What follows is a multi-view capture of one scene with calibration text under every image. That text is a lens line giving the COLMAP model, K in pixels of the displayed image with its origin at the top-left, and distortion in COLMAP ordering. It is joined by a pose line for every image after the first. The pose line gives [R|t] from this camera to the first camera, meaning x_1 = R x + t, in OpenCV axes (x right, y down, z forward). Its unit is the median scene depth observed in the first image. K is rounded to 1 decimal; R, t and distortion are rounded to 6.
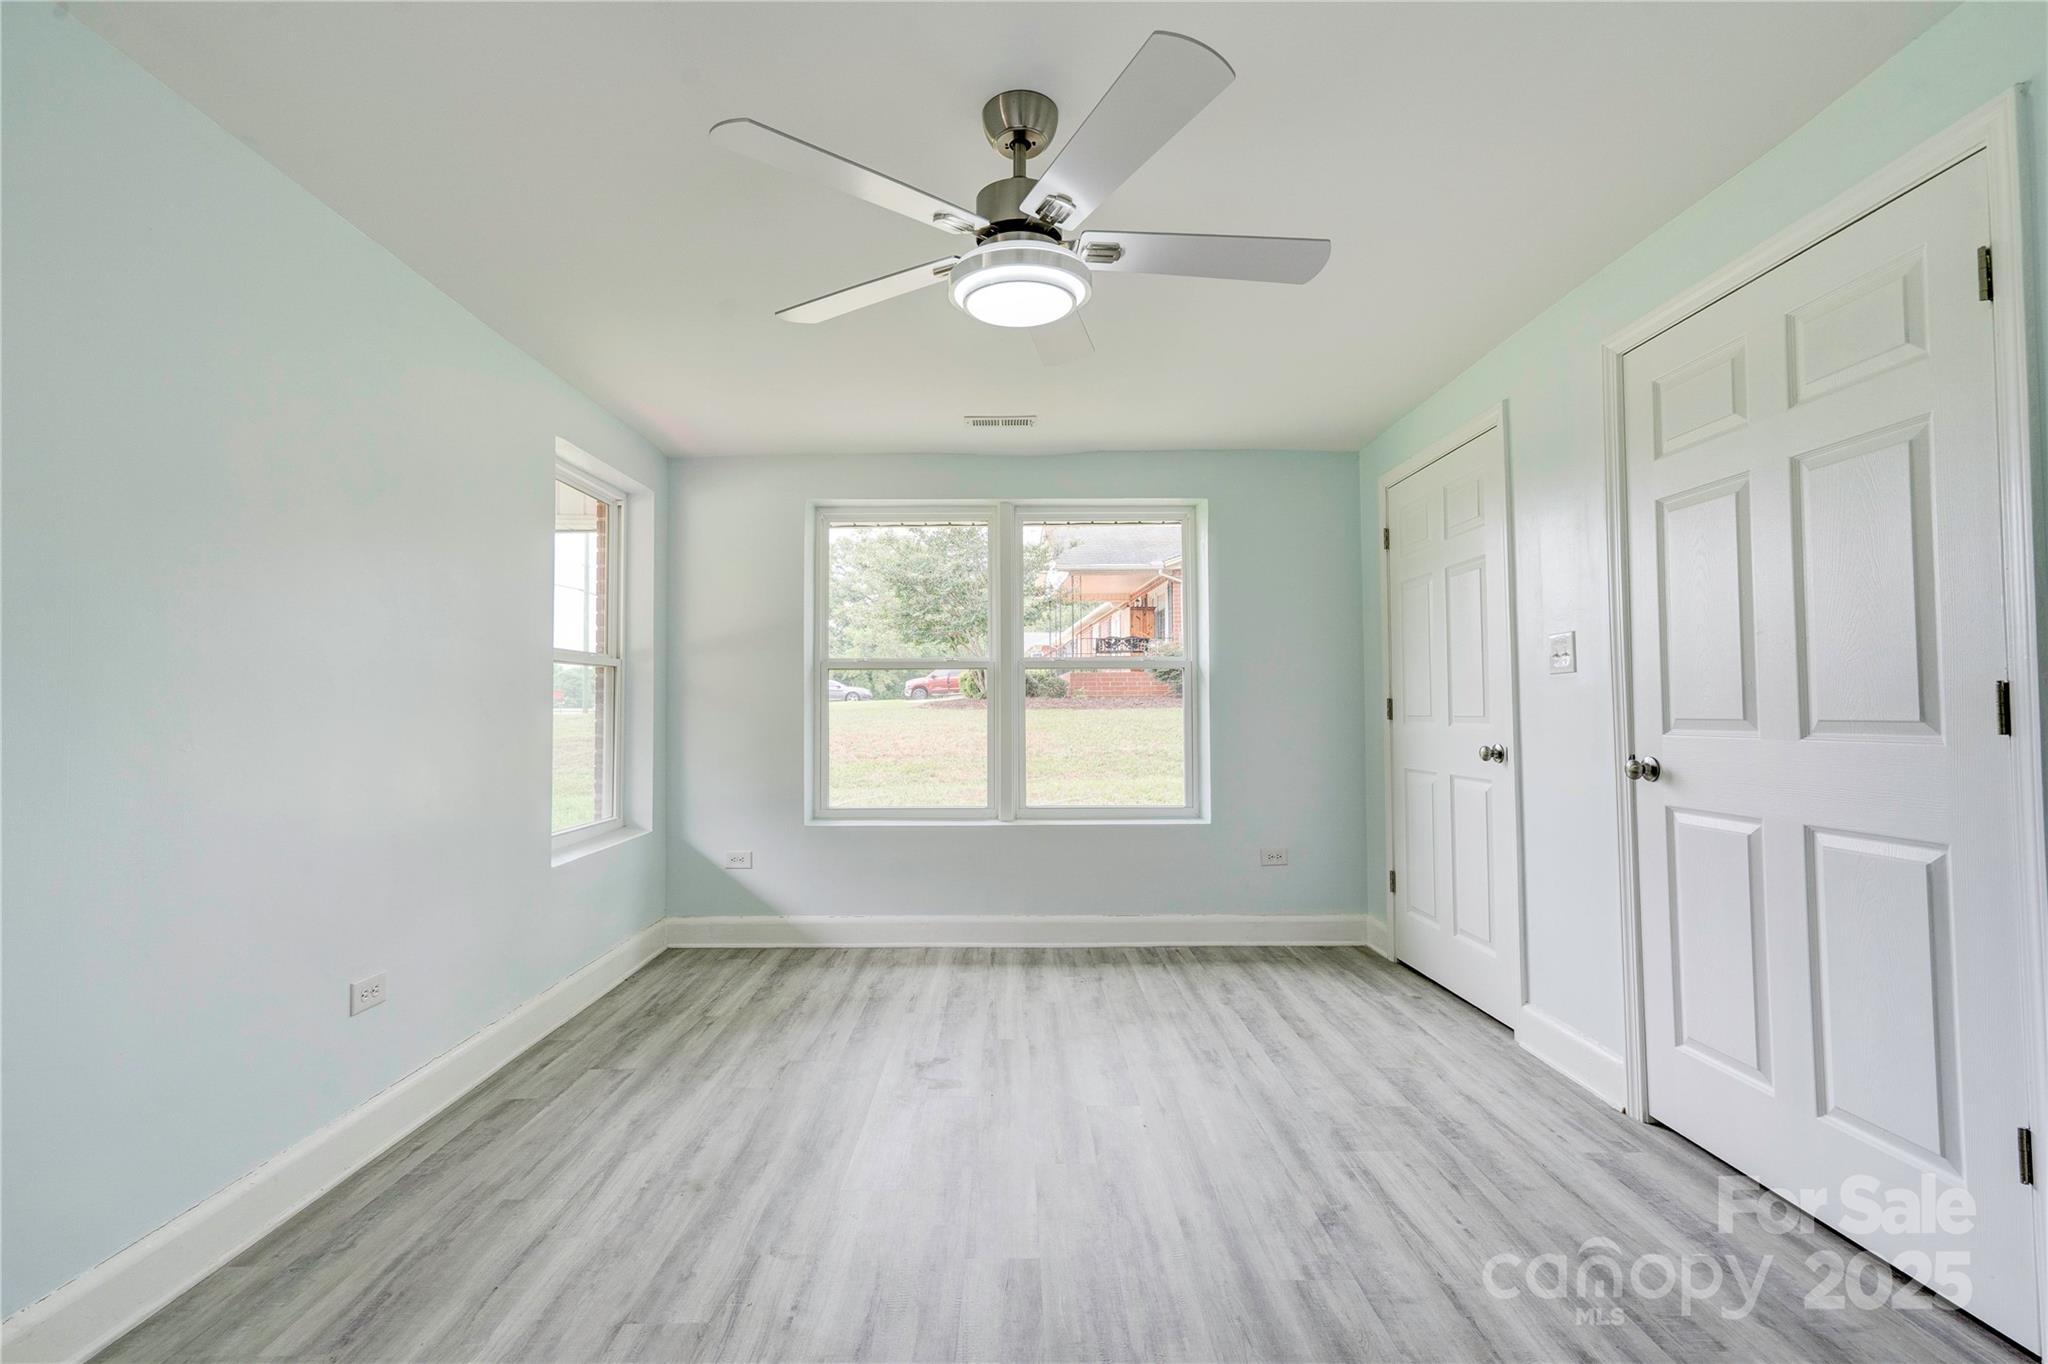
lens RADIAL K [[919.2, 0, 1024.0], [0, 919.2, 682.0], [0, 0, 1]] dist [0.002351, 0.000057]
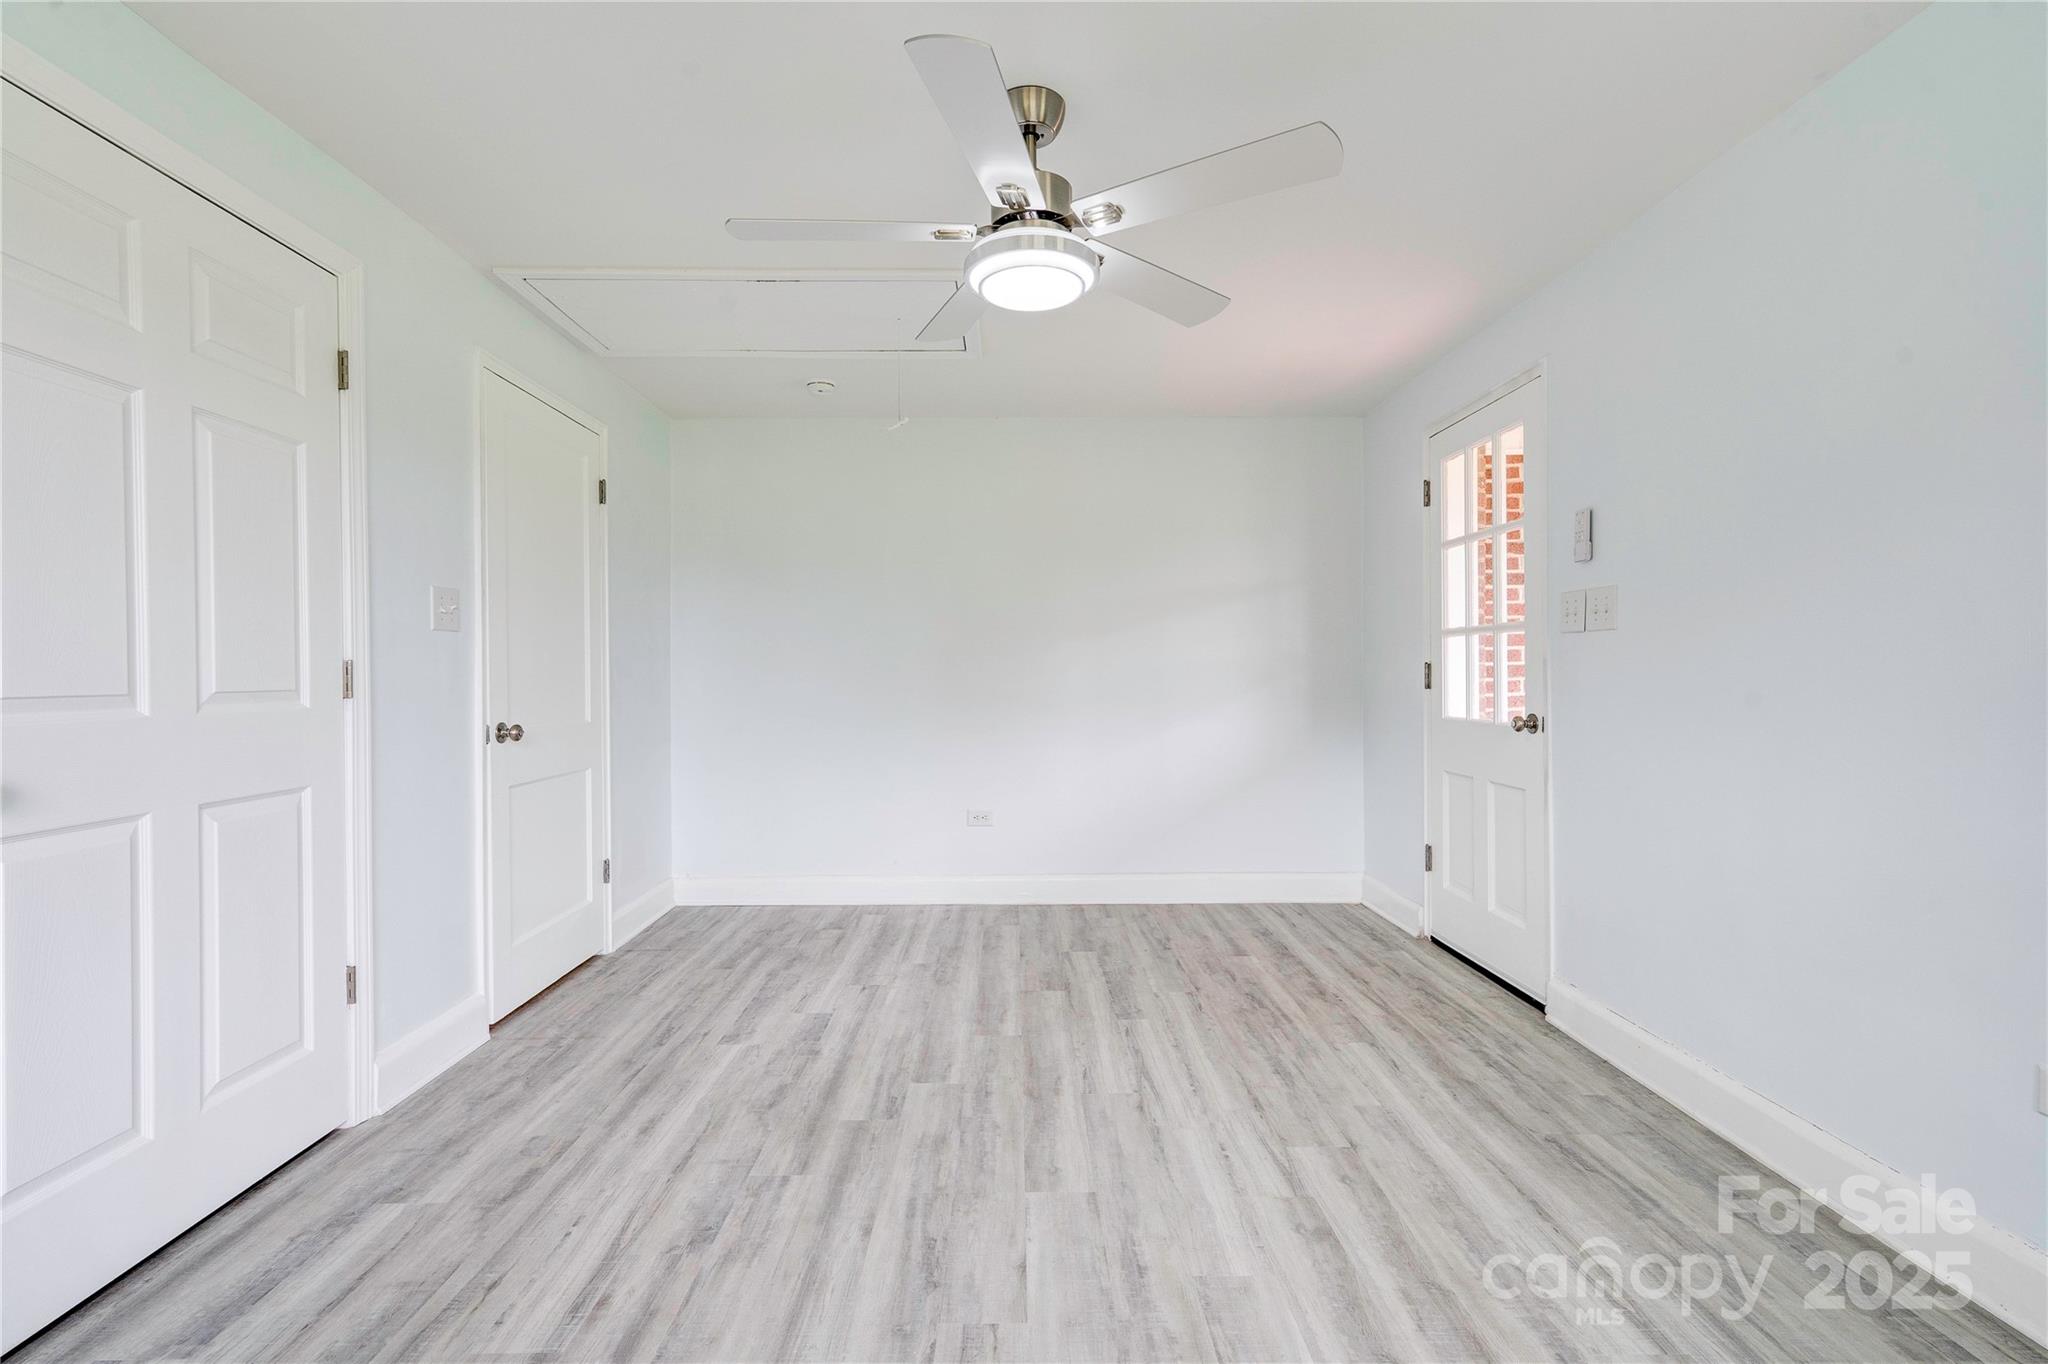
lens RADIAL K [[919.2, 0, 1024.0], [0, 919.2, 682.0], [0, 0, 1]] dist [0.002351, 0.000057]
pose [[-0.999913, 0.013209, 0.000270, 0.009890], [0.013200, 0.999658, -0.022581, 0.065250], [-0.000568, -0.022576, -0.999745, 2.019860]]
